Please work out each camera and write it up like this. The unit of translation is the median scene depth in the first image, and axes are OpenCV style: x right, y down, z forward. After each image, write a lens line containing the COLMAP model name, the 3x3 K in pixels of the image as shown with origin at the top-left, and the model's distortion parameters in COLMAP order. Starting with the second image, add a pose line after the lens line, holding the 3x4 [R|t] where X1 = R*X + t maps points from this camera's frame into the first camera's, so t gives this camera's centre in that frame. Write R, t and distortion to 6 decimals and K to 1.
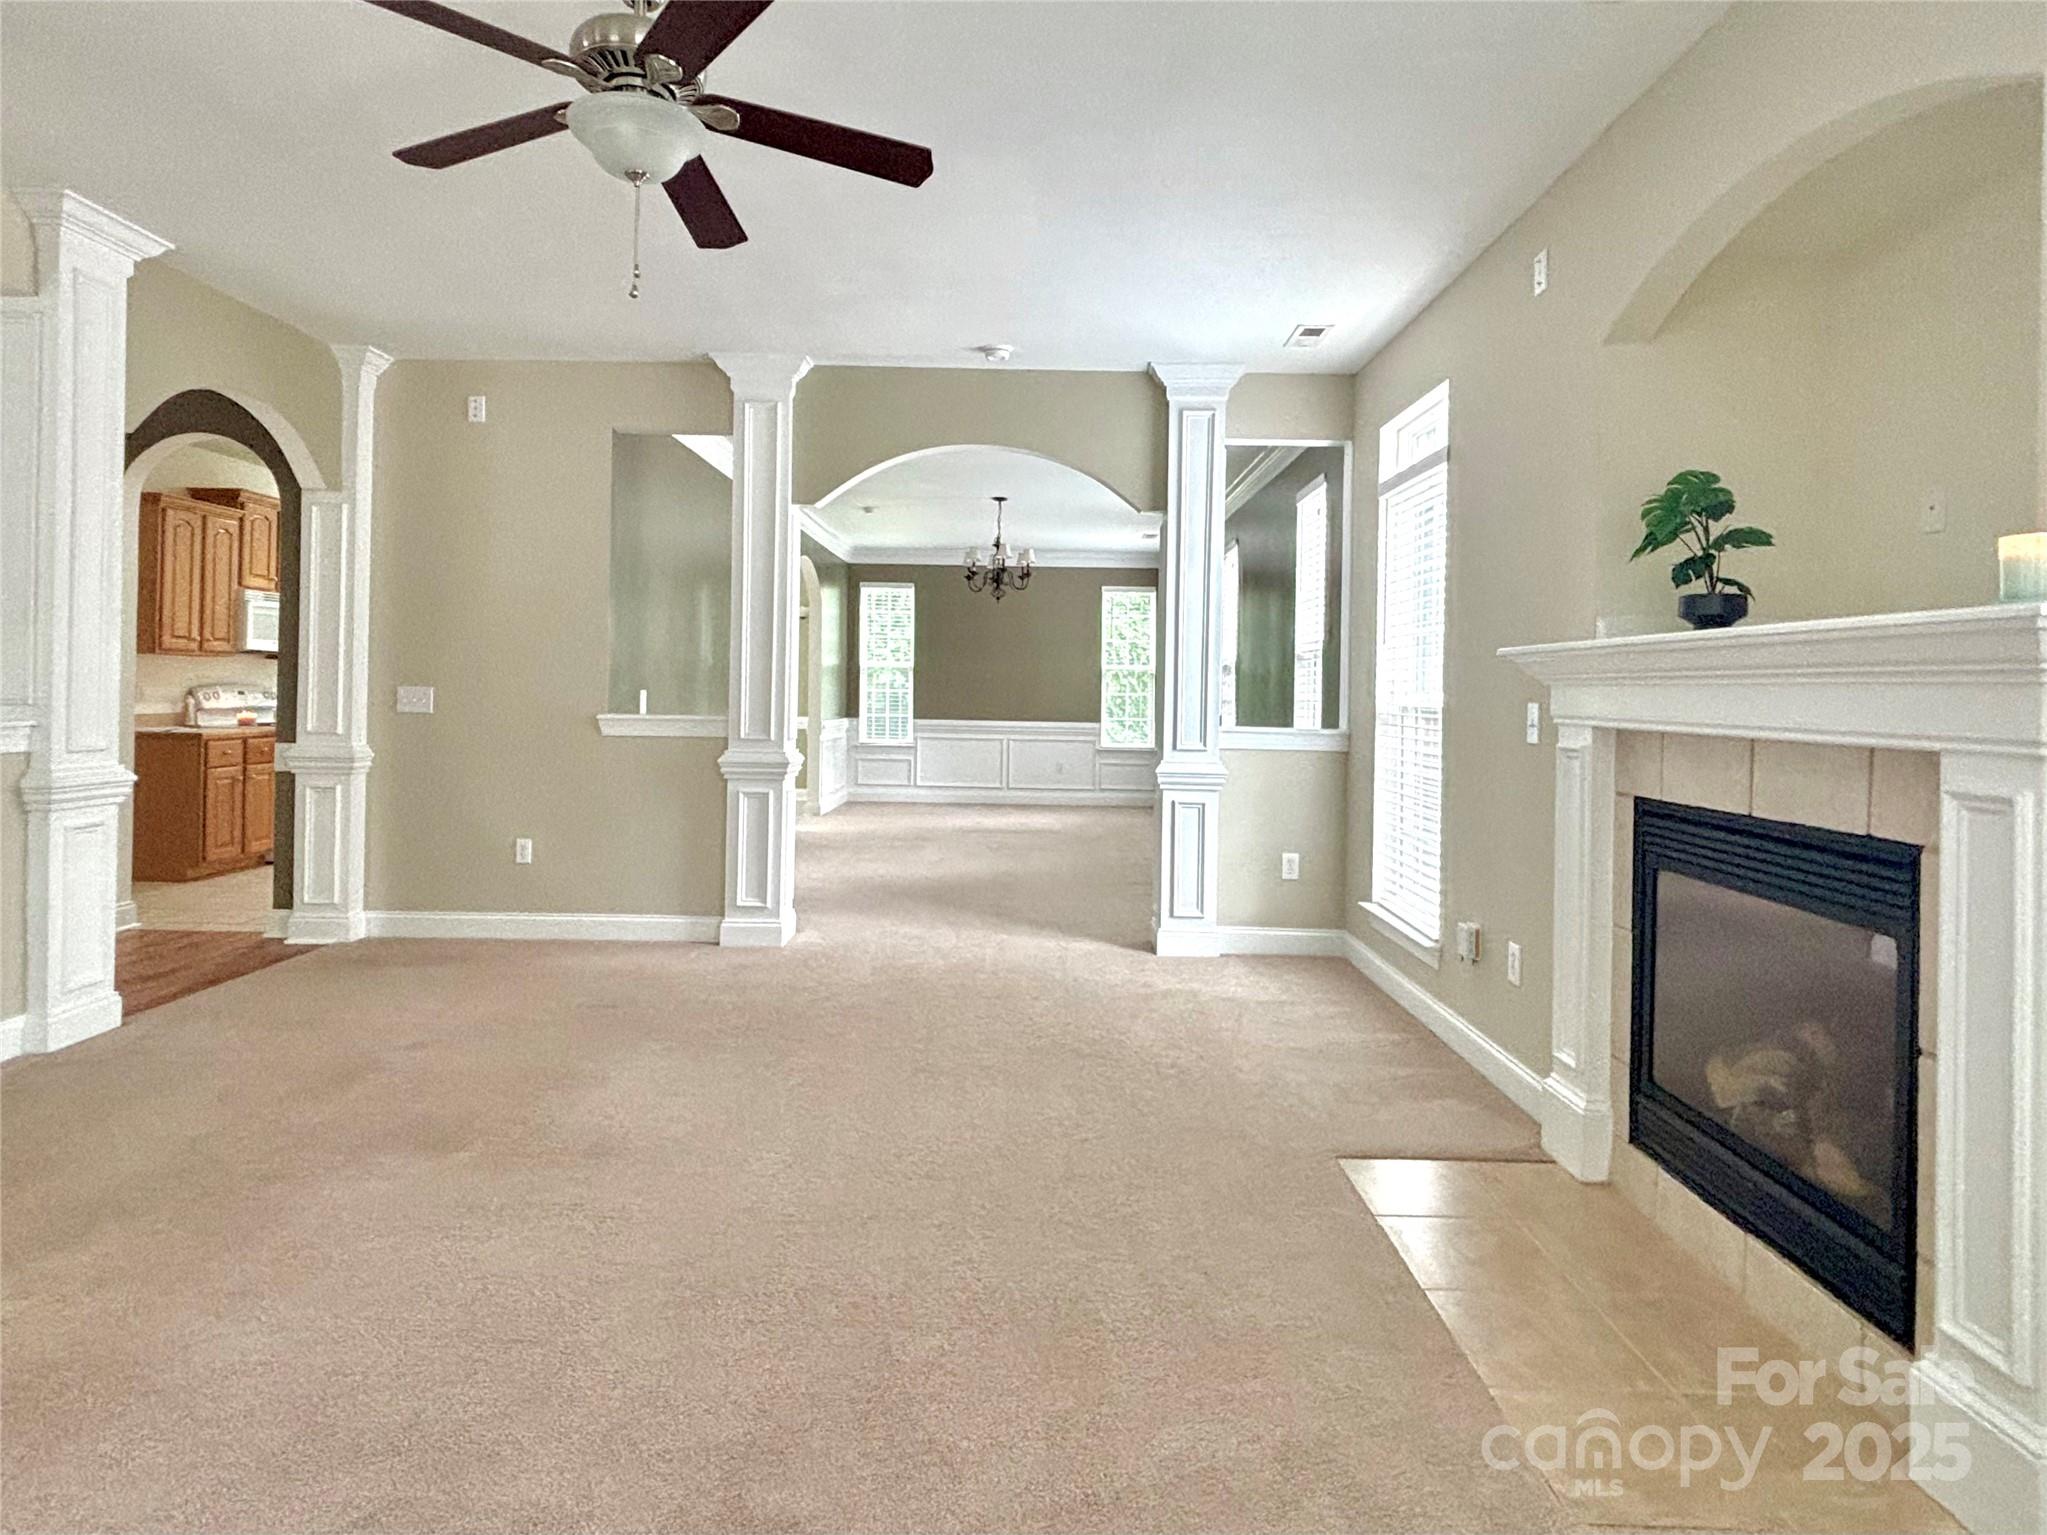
lens RADIAL K [[1033.6, 0, 1023.5], [0, 1033.6, 767.5], [0, 0, 1]] dist [-0.001709, -0.000513]
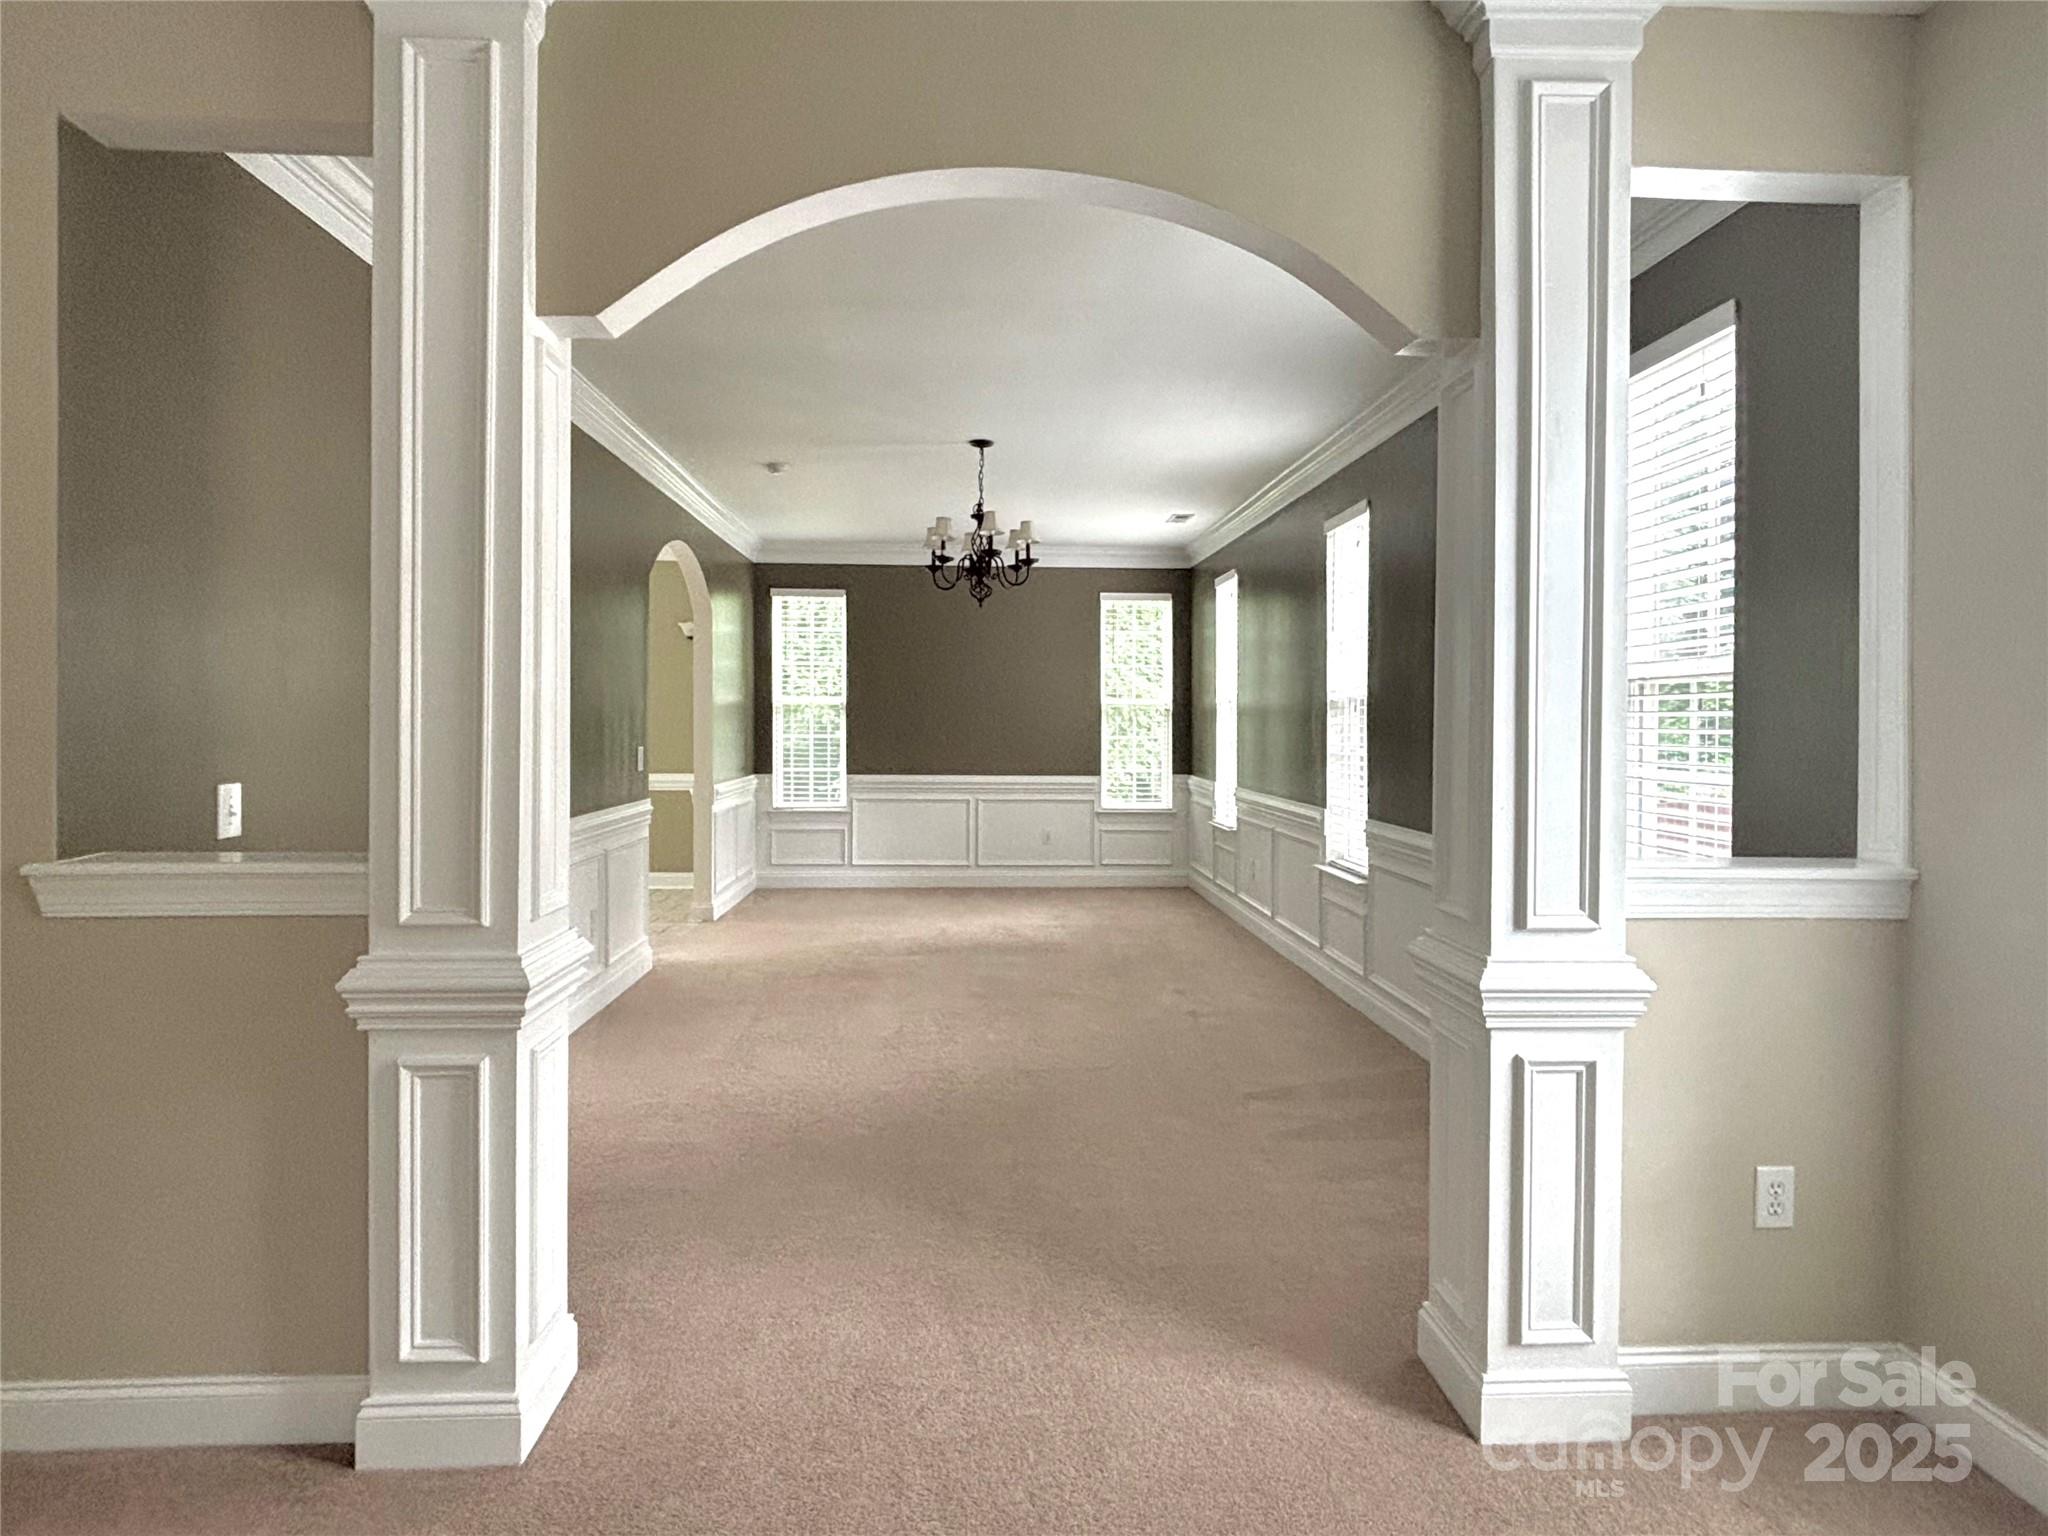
lens RADIAL K [[1034.1, 0, 1024.0], [0, 1034.1, 768.0], [0, 0, 1]] dist [-0.001709, -0.000513]
pose [[0.997678, -0.014746, 0.066497, -0.032686], [0.016447, 0.999550, -0.025105, -0.033949], [-0.066097, 0.026140, 0.997471, 0.283365]]
